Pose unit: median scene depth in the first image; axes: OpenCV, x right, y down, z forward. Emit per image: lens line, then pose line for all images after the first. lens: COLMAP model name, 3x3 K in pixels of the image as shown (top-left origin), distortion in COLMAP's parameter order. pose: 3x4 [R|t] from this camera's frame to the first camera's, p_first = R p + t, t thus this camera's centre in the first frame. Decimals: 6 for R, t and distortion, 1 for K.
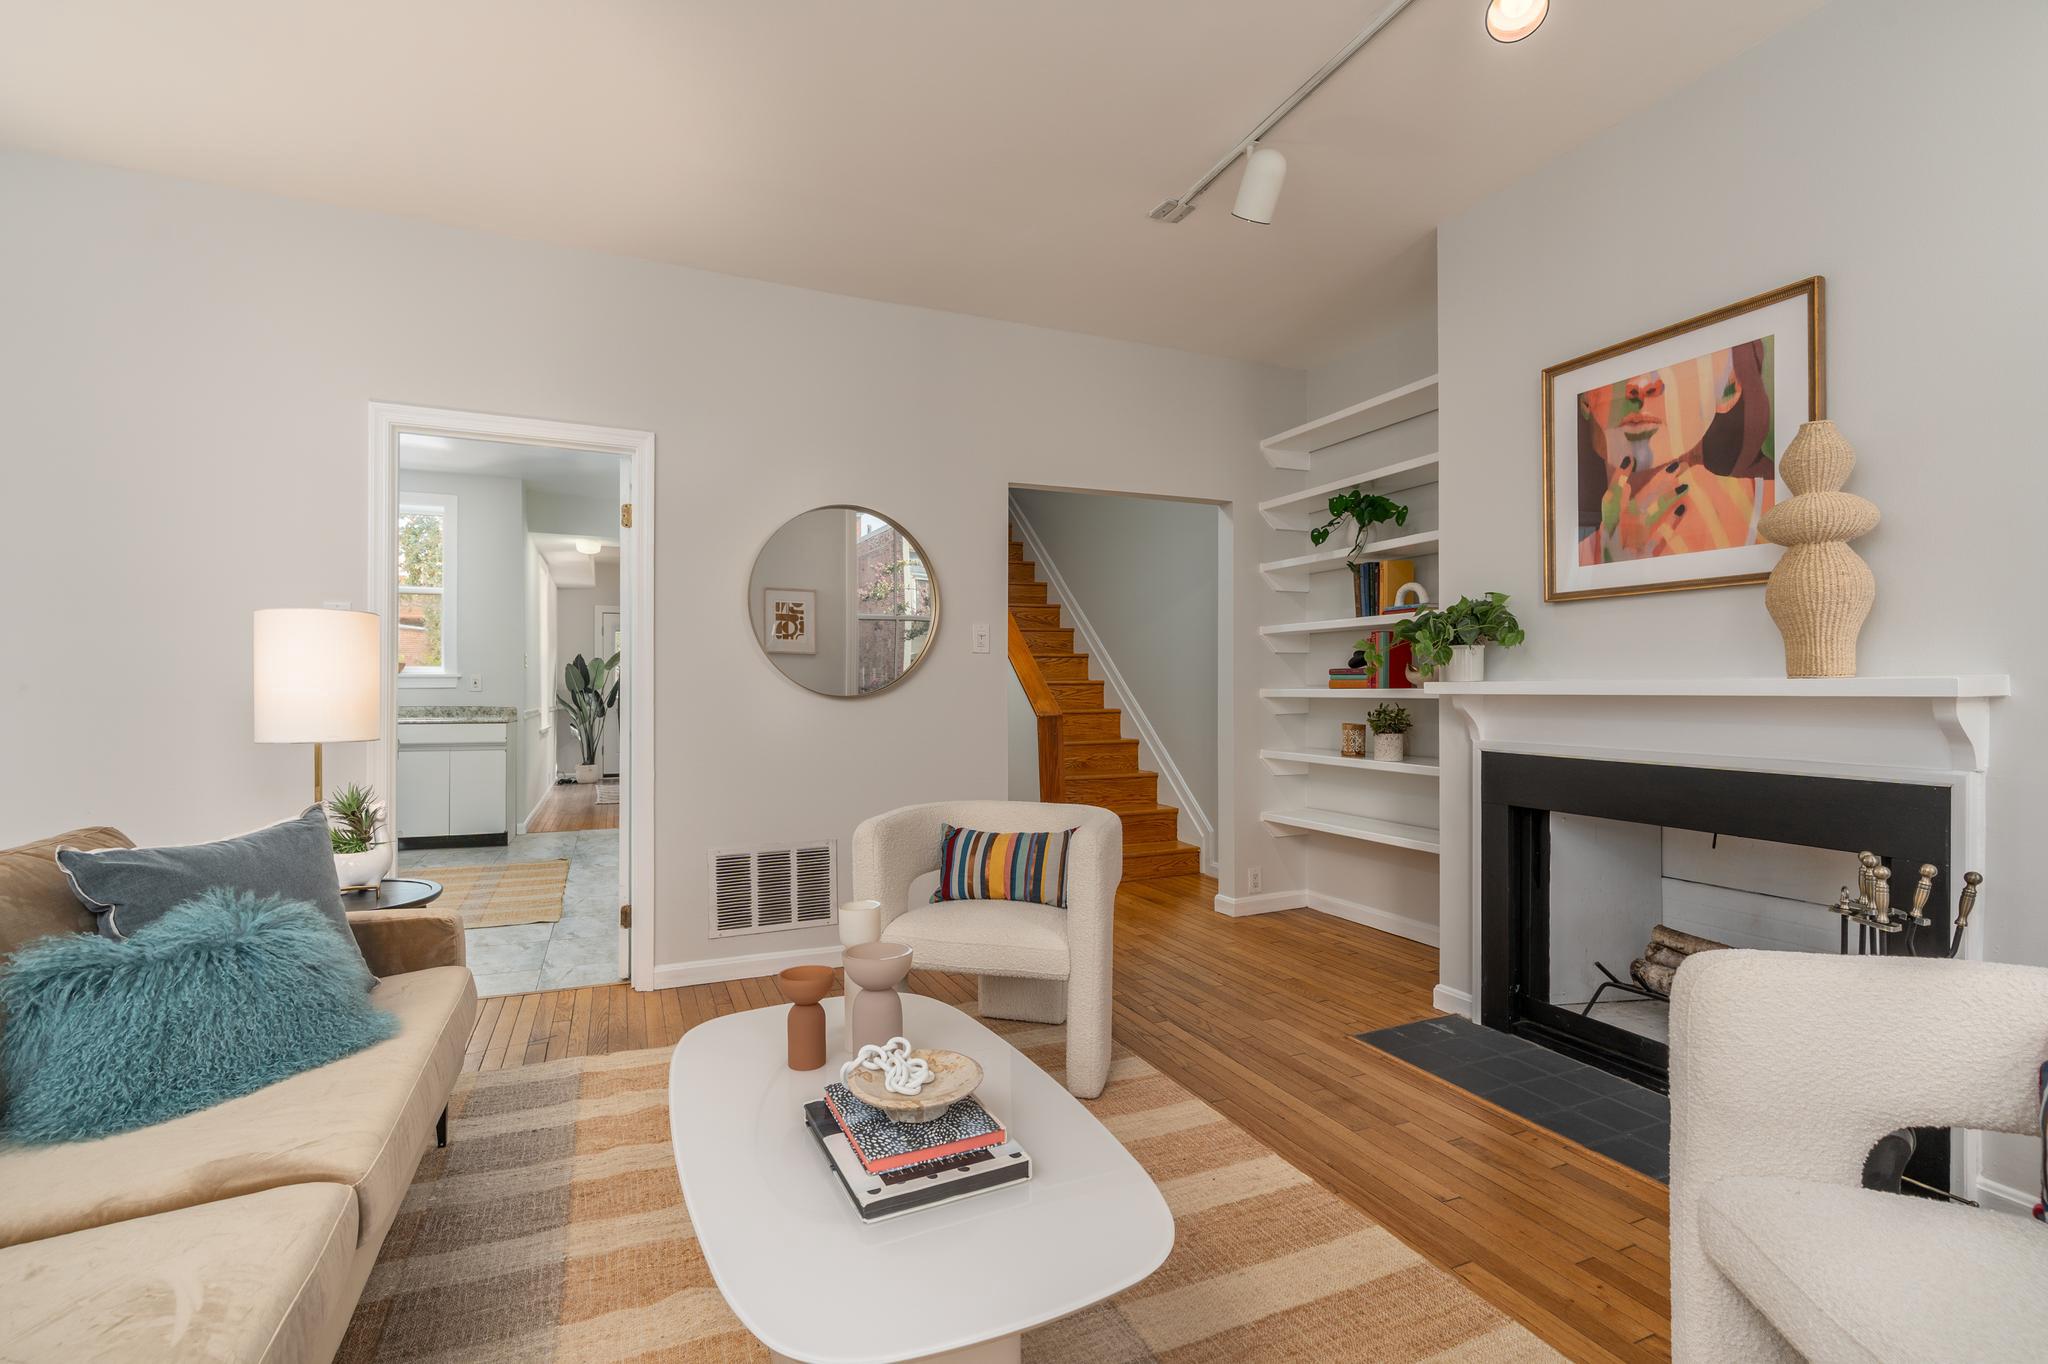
lens RADIAL K [[927.6, 0, 1023.7], [0, 927.6, 681.3], [0, 0, 1]] dist [-0.009711, 0.003641]
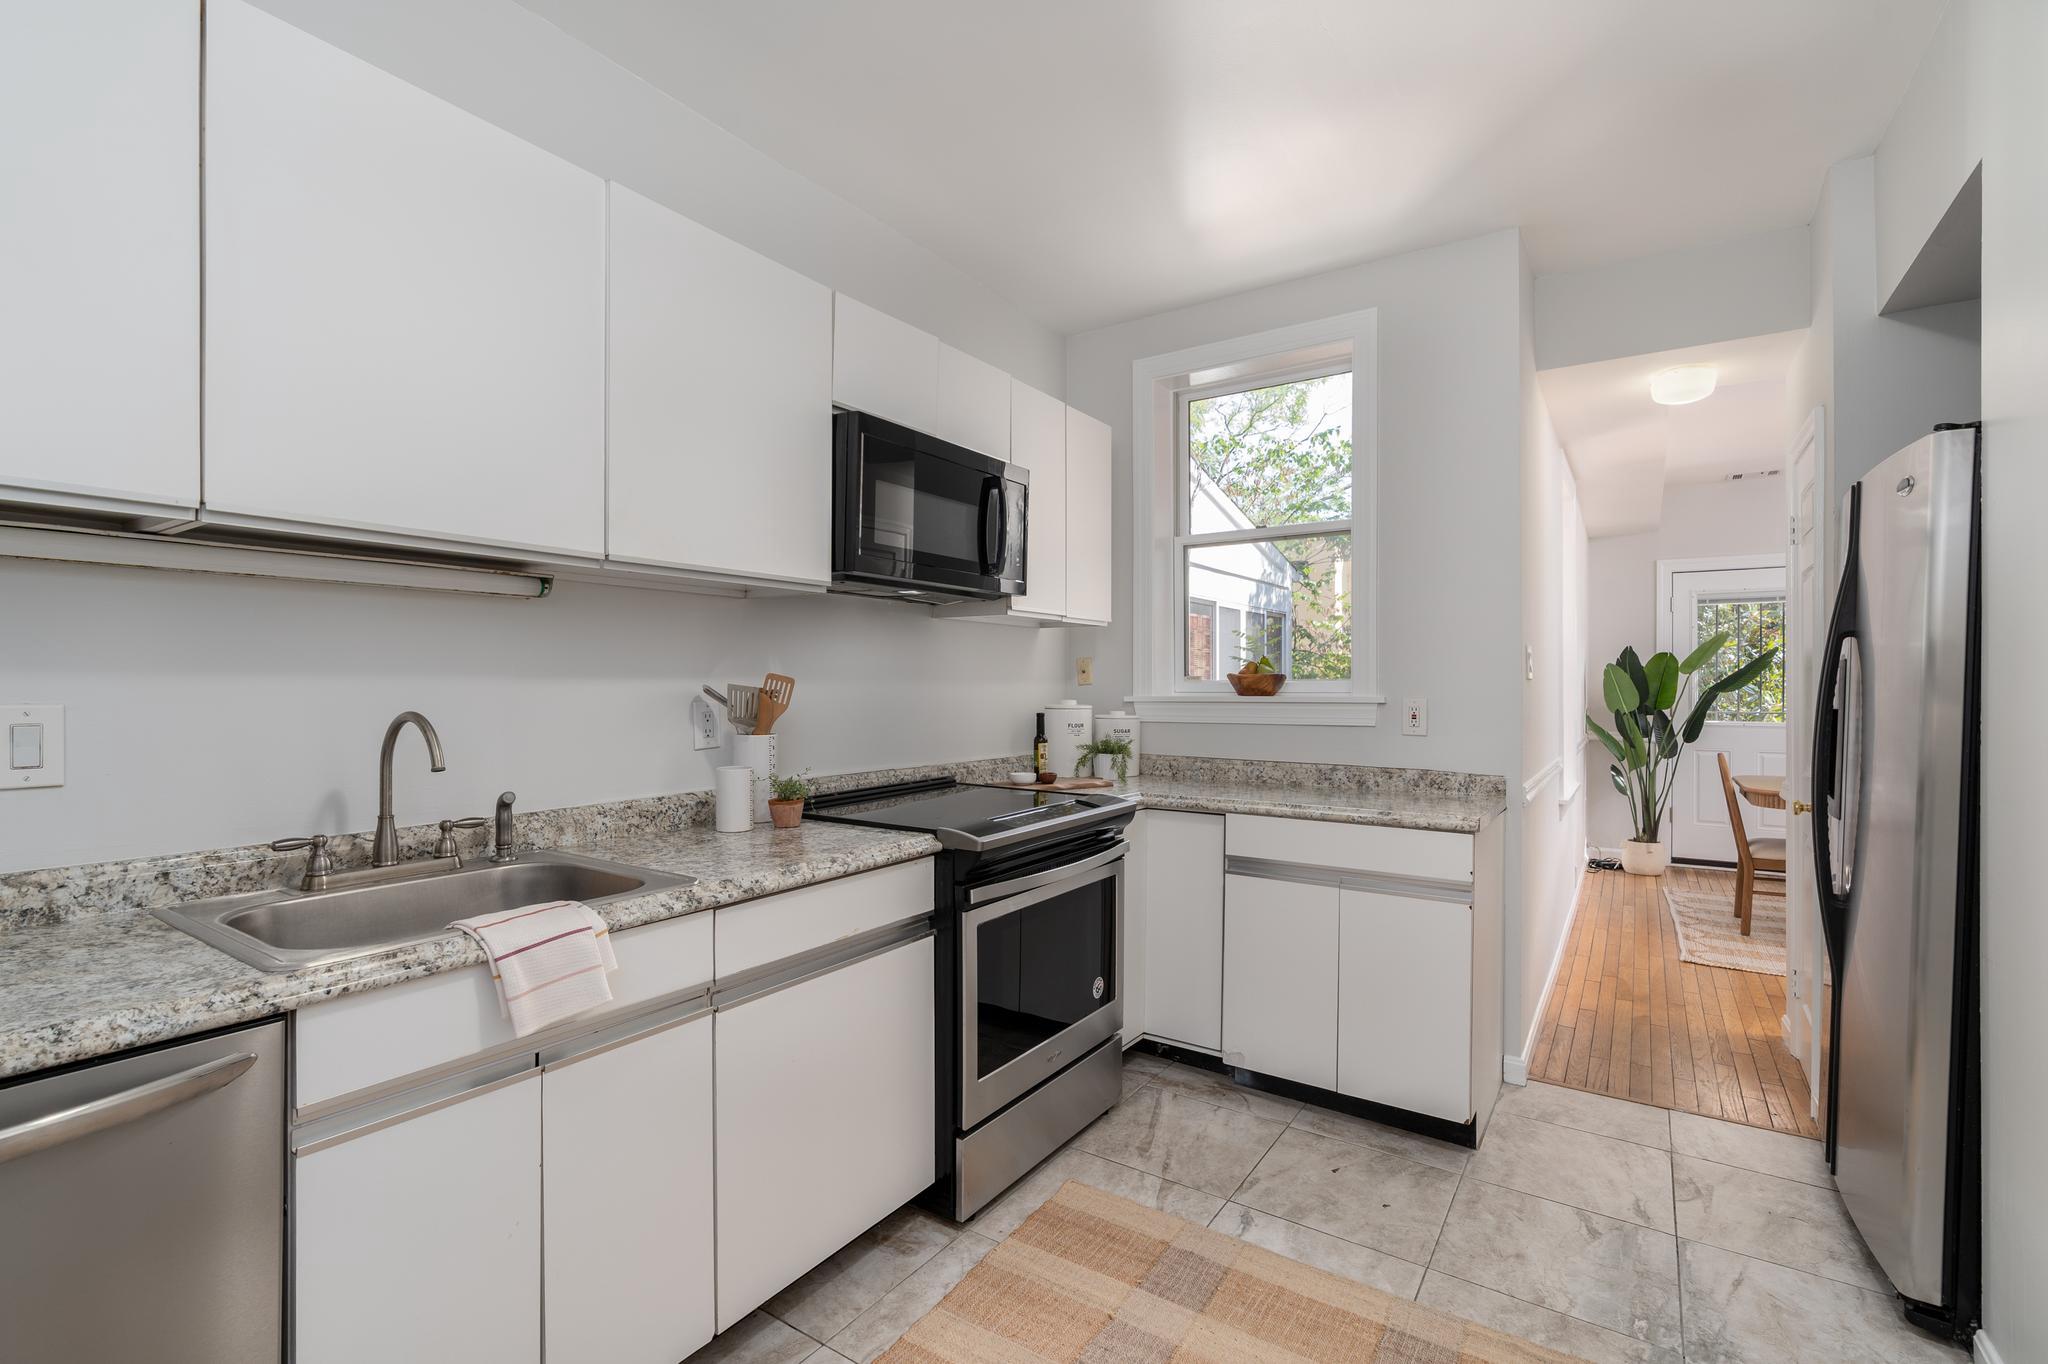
lens RADIAL K [[927.6, 0, 1004.8], [0, 927.6, 687.8], [0, 0, 1]] dist [-0.009711, 0.003641]
pose [[0.525835, 0.006080, -0.850565, -0.197471], [0.003433, 0.999951, 0.009269, -0.010936], [0.850580, -0.007794, 0.525789, 0.372620]]
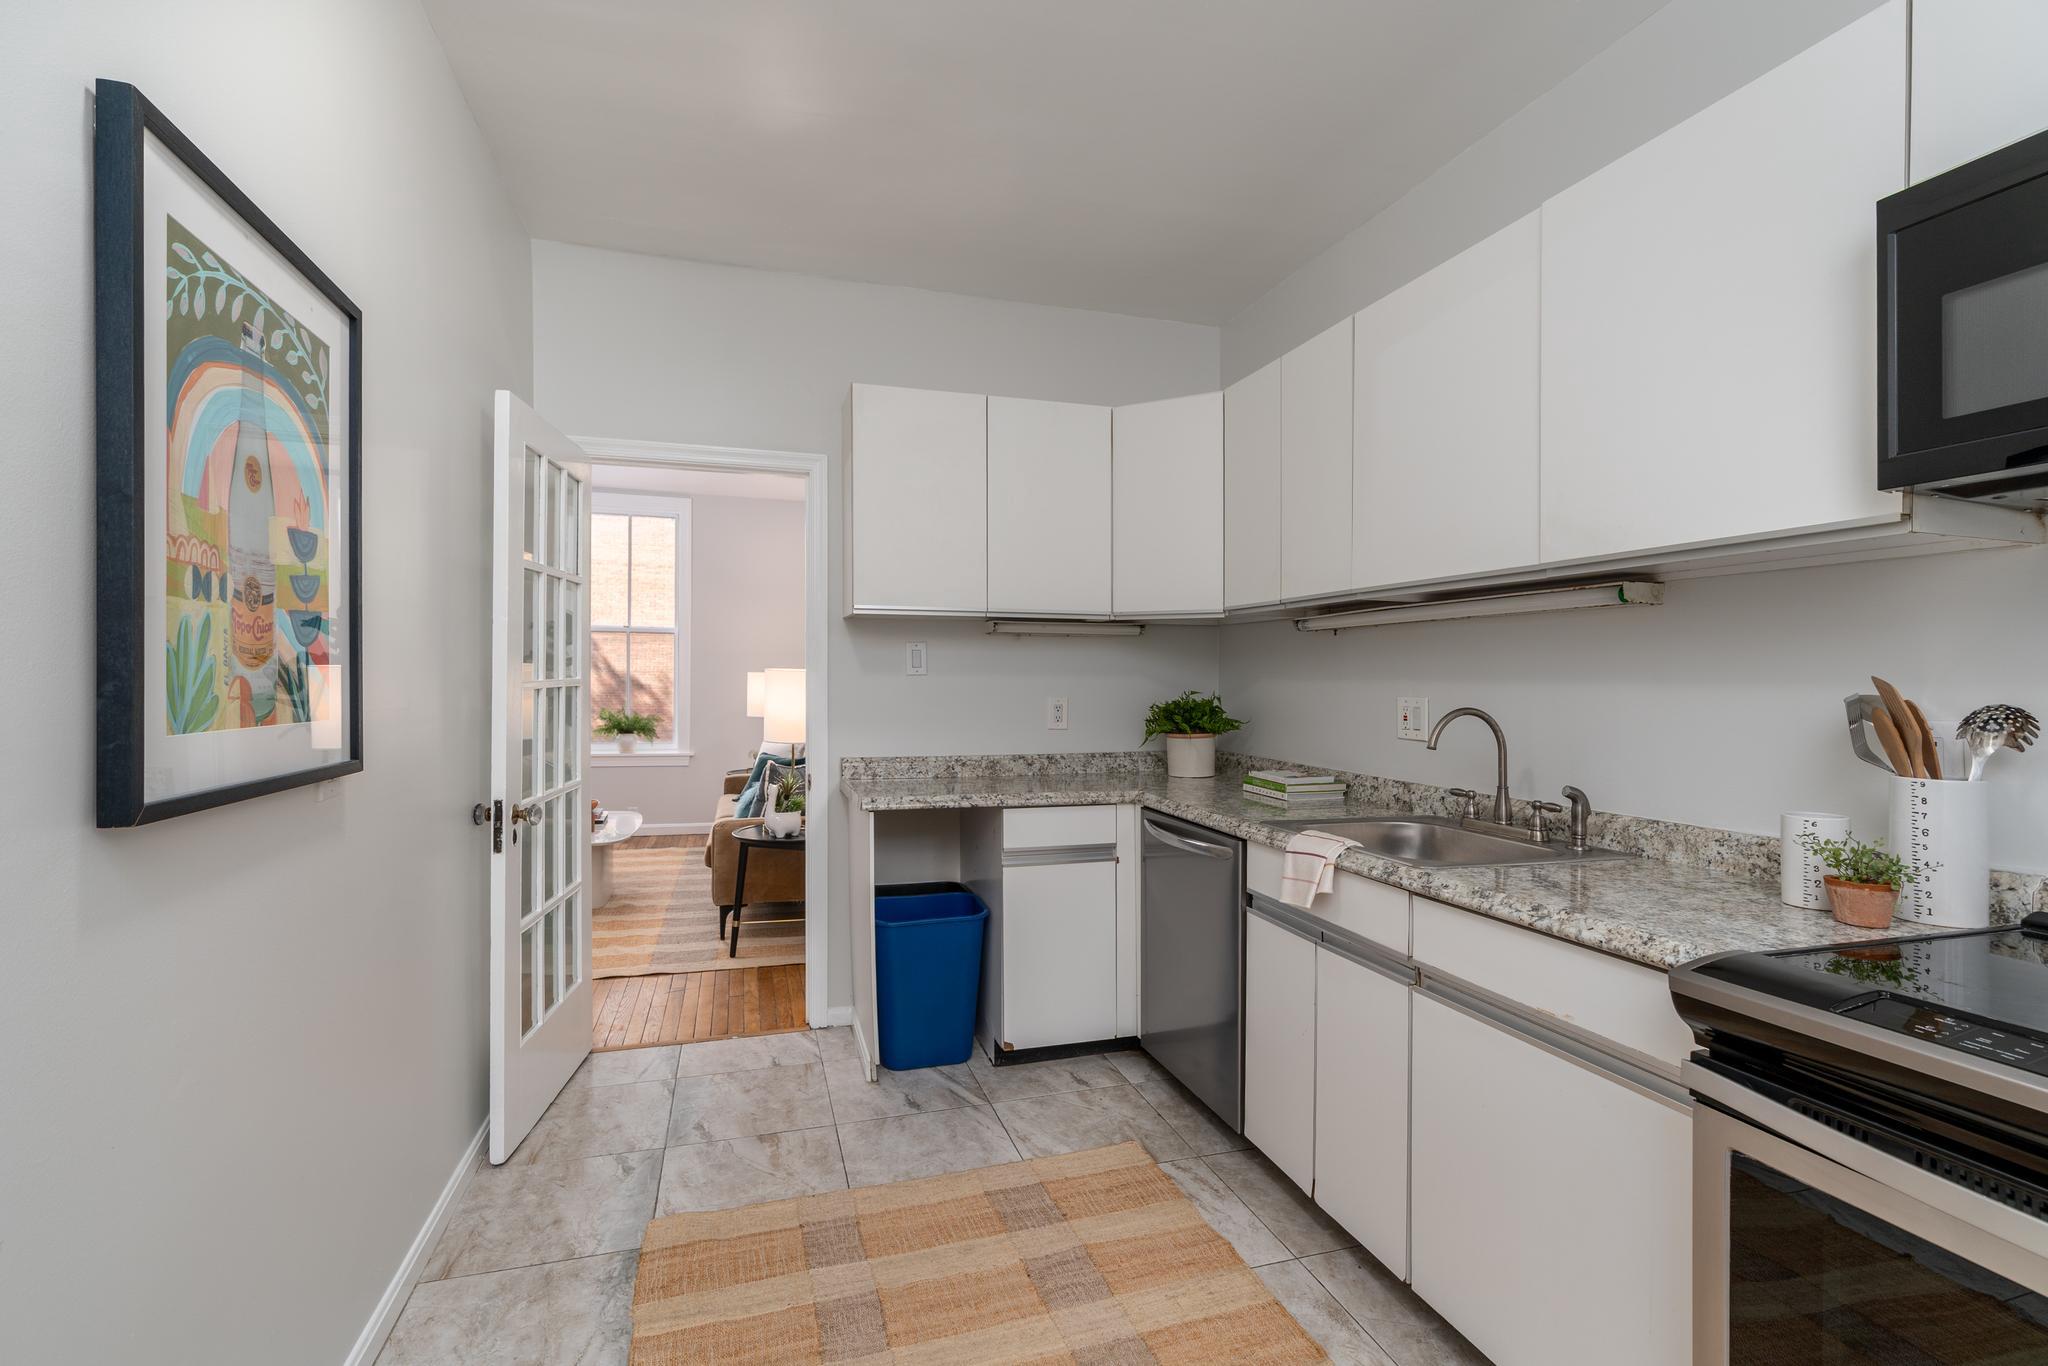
lens RADIAL K [[927.6, 0, 1011.5], [0, 927.6, 681.9], [0, 0, 1]] dist [-0.009711, 0.003641]
pose [[-0.990527, -0.009271, 0.137002, -0.434679], [-0.010055, 0.999937, -0.005028, -0.008627], [-0.136947, -0.006358, -0.990558, 0.859253]]
